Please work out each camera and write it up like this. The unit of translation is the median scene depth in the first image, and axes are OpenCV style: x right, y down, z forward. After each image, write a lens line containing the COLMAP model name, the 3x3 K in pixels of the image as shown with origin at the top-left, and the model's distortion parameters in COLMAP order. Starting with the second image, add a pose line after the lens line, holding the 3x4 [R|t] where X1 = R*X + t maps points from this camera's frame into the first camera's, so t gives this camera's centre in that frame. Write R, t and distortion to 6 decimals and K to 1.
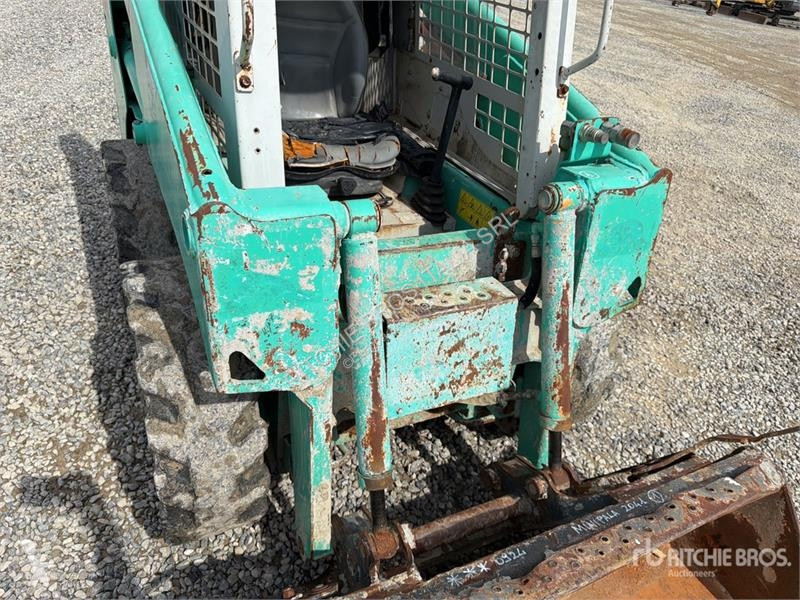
lens RADIAL K [[560.1, 0, 400.0], [0, 560.1, 300.0], [0, 0, 1]] dist [0.128448, -0.272158]
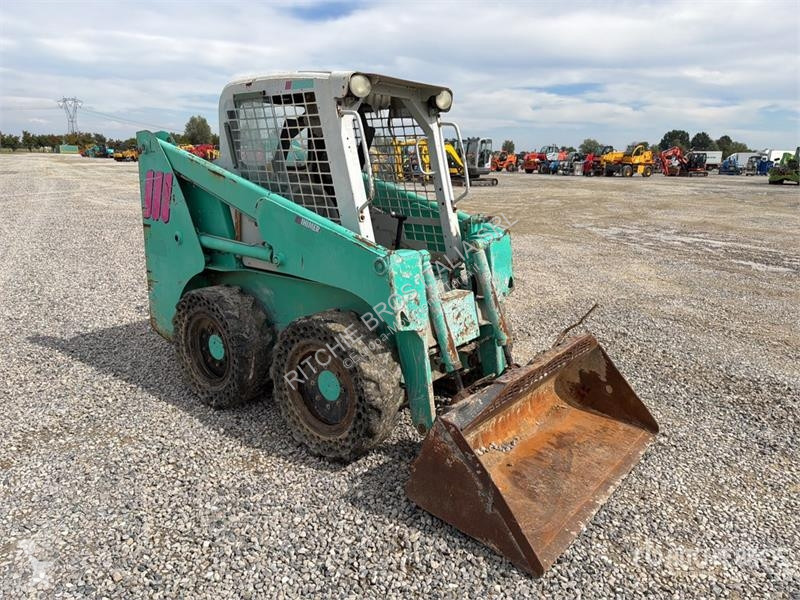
lens RADIAL K [[560.1, 0, 400.0], [0, 560.1, 300.0], [0, 0, 1]] dist [0.128448, -0.272158]
pose [[0.901814, -0.212561, 0.376231, -0.884216], [0.315111, 0.919256, -0.235954, 0.455194], [-0.295698, 0.331342, 0.895977, -0.891111]]
